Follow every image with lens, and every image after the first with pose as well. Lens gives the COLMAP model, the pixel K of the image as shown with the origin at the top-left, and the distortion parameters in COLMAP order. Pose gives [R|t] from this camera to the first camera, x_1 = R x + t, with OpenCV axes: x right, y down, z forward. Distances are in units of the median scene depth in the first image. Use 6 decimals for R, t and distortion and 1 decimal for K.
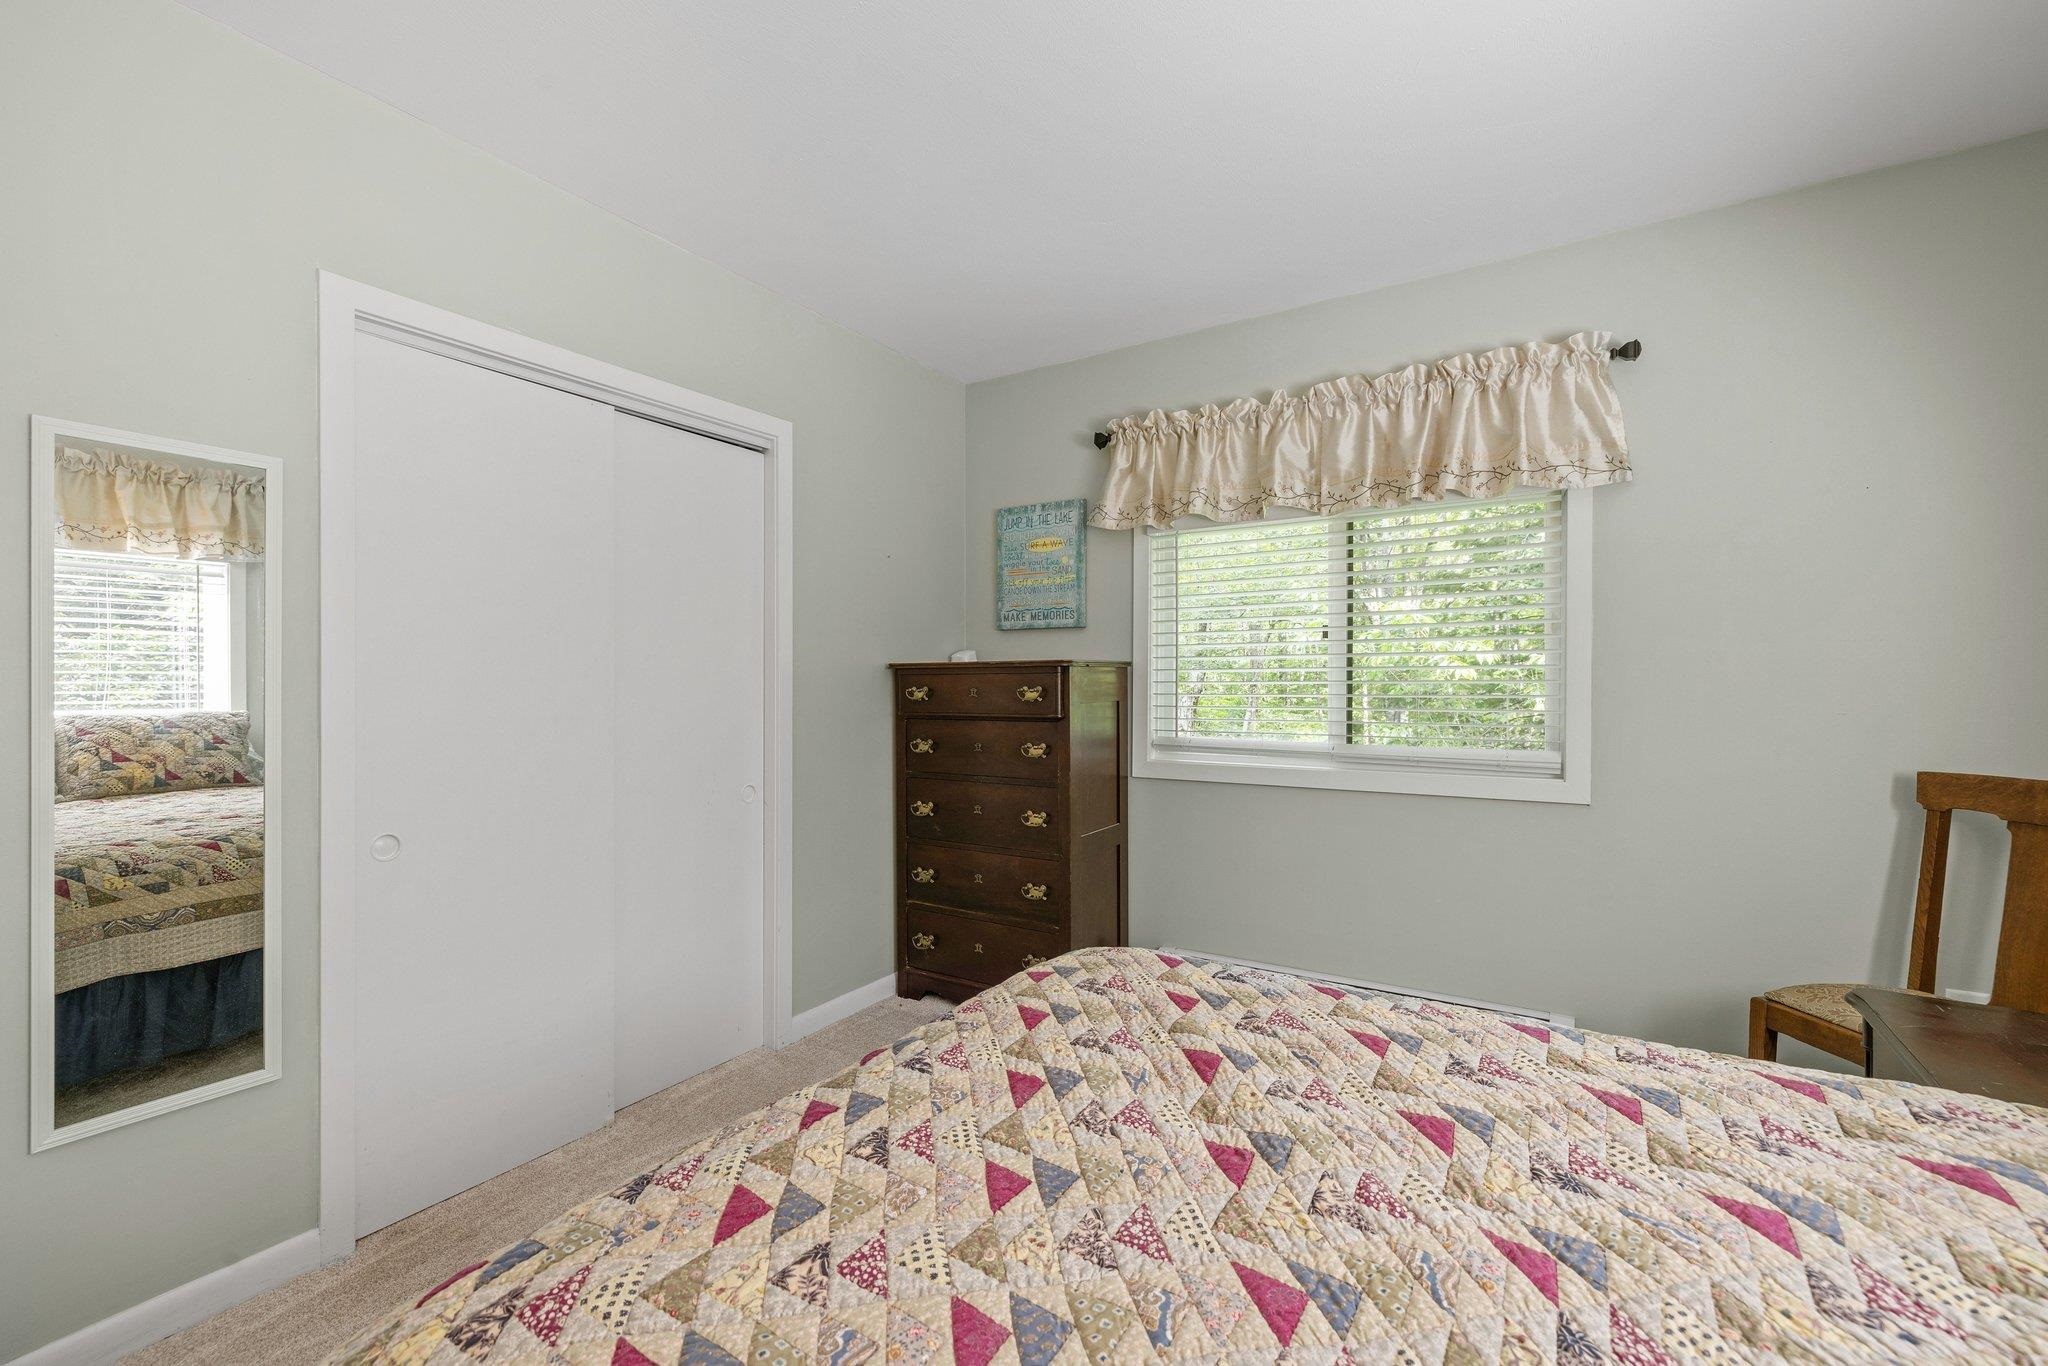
lens RADIAL K [[864.4, 0, 1003.4], [0, 864.4, 683.3], [0, 0, 1]] dist [0.001445, 0.000187]
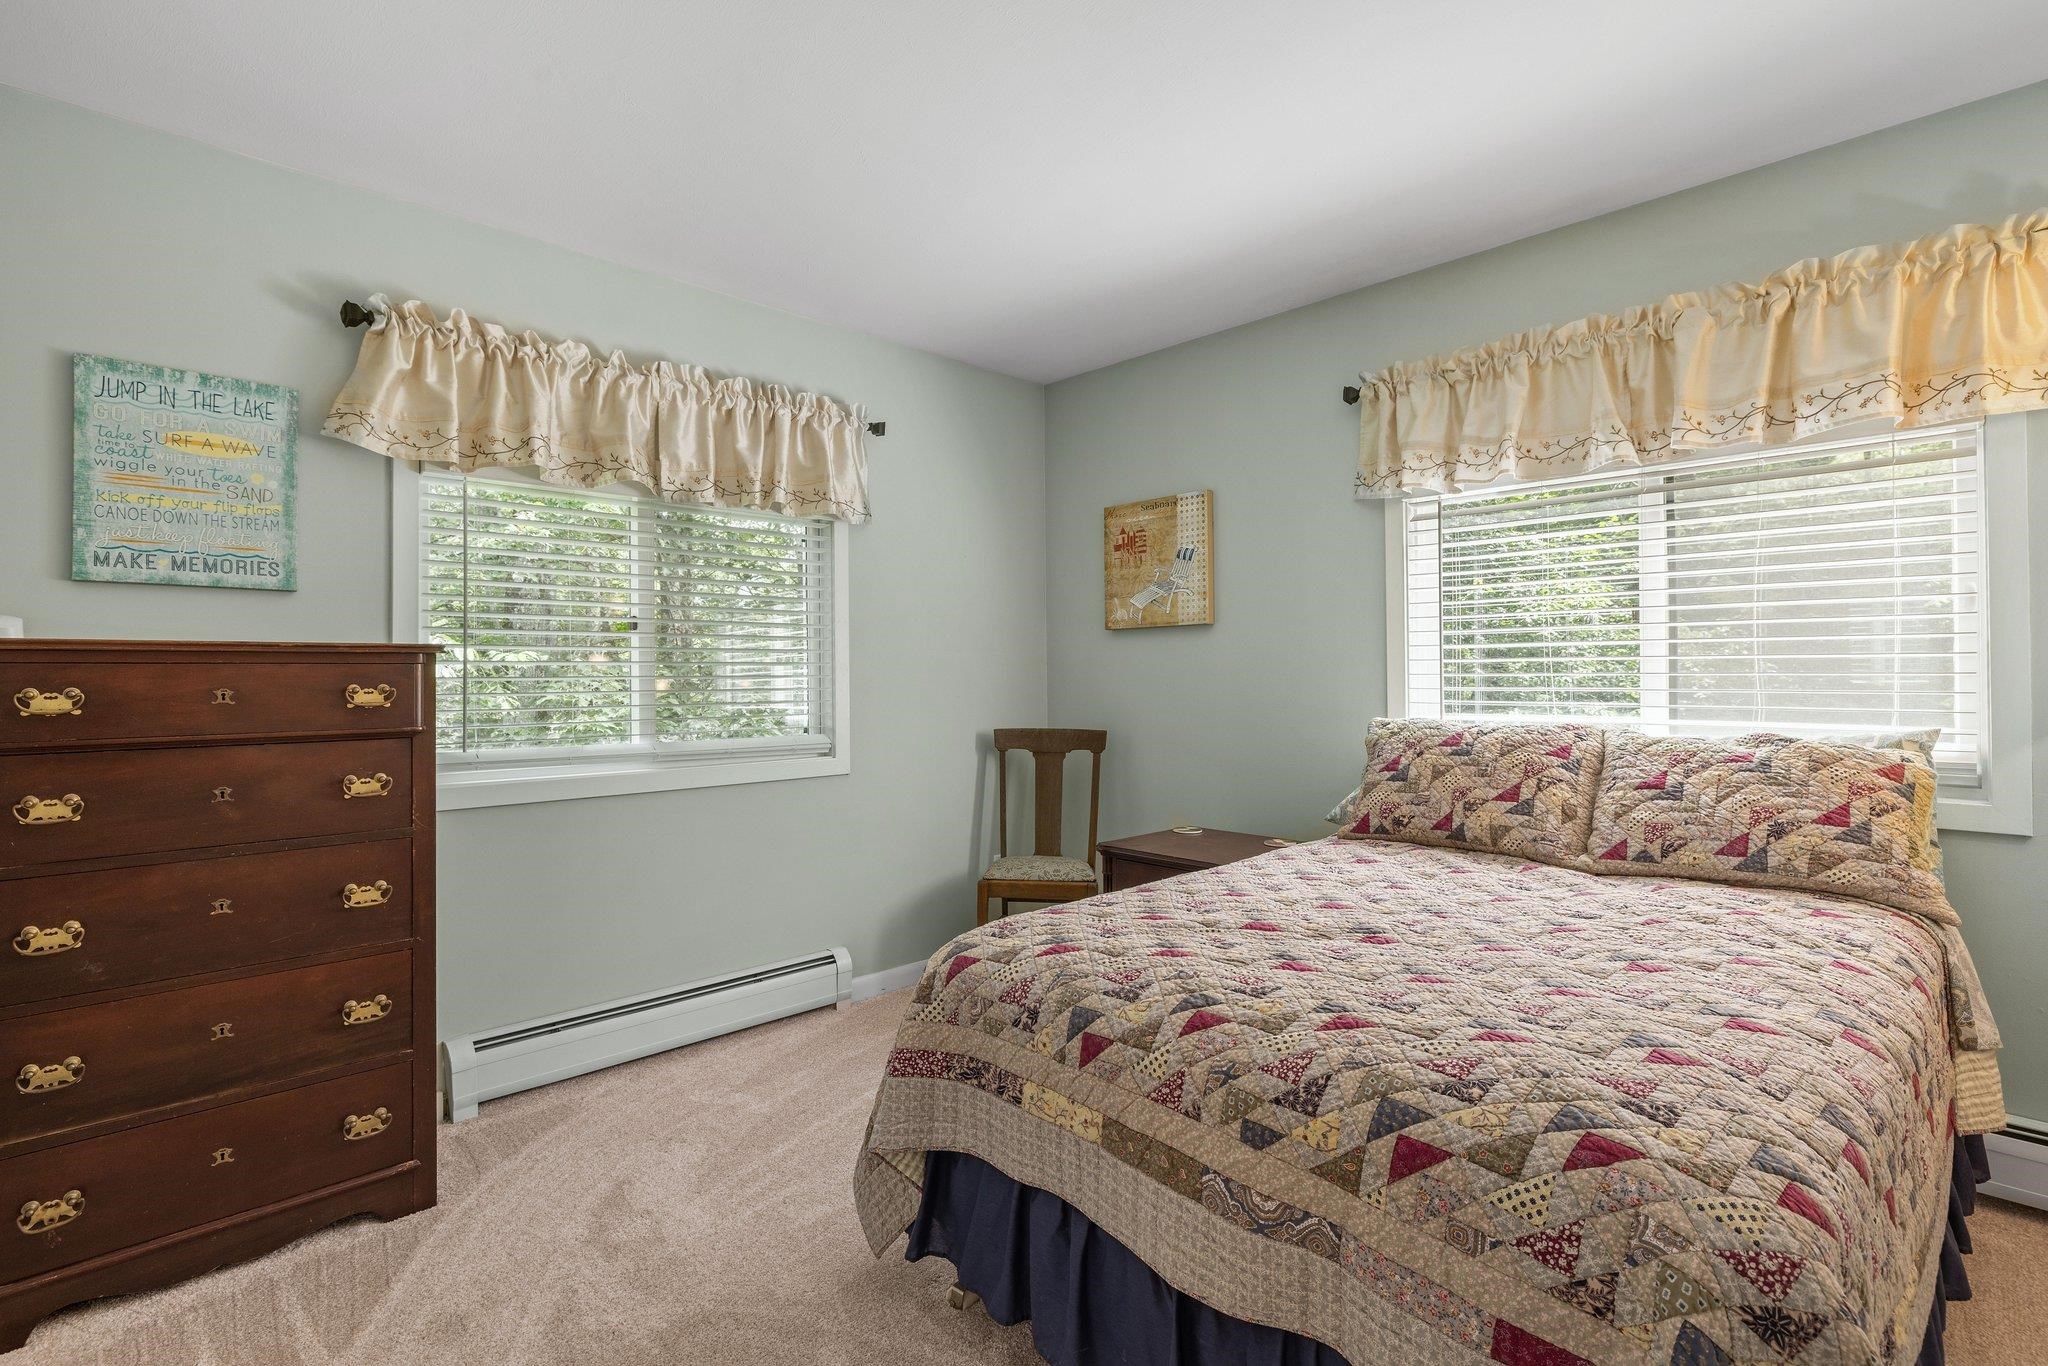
lens RADIAL K [[961.4, 0, 1014.9], [0, 961.4, 667.0], [0, 0, 1]] dist [-0.002200, 0.000075]
pose [[0.223916, 0.011036, 0.974546, -0.499872], [0.006514, 0.999897, -0.012820, 0.002718], [-0.974587, 0.009219, 0.223821, 0.348868]]
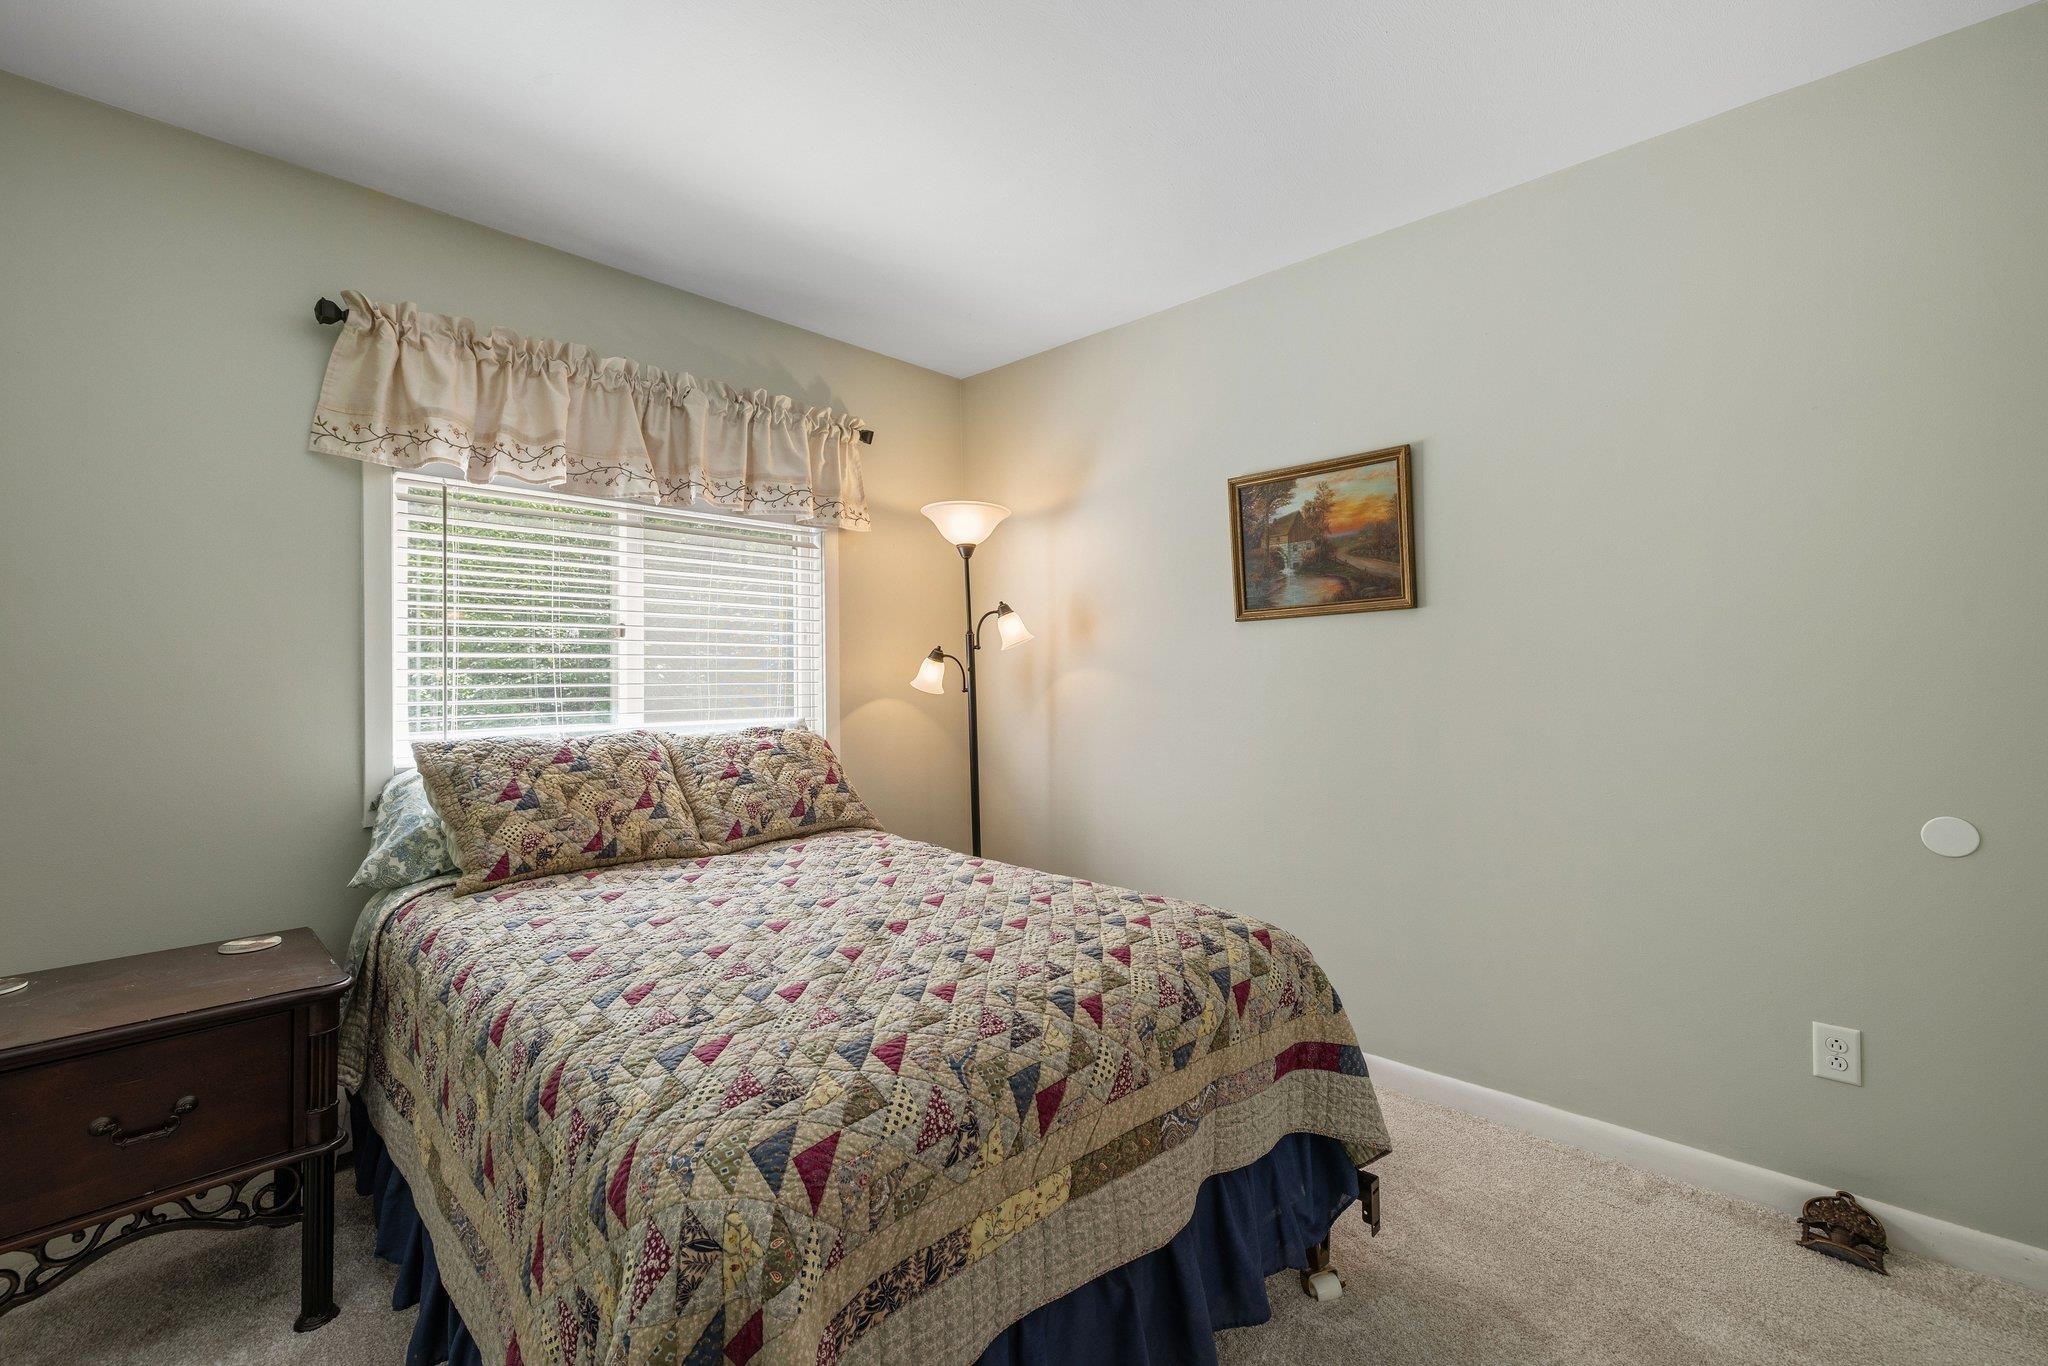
lens RADIAL K [[857.0, 0, 1025.6], [0, 857.0, 672.7], [0, 0, 1]] dist [0.000168, 0.000020]
pose [[-0.980830, 0.016814, 0.194137, -0.105308], [0.016152, 0.999857, -0.004991, 0.000228], [-0.194193, -0.001759, -0.980962, 0.771454]]
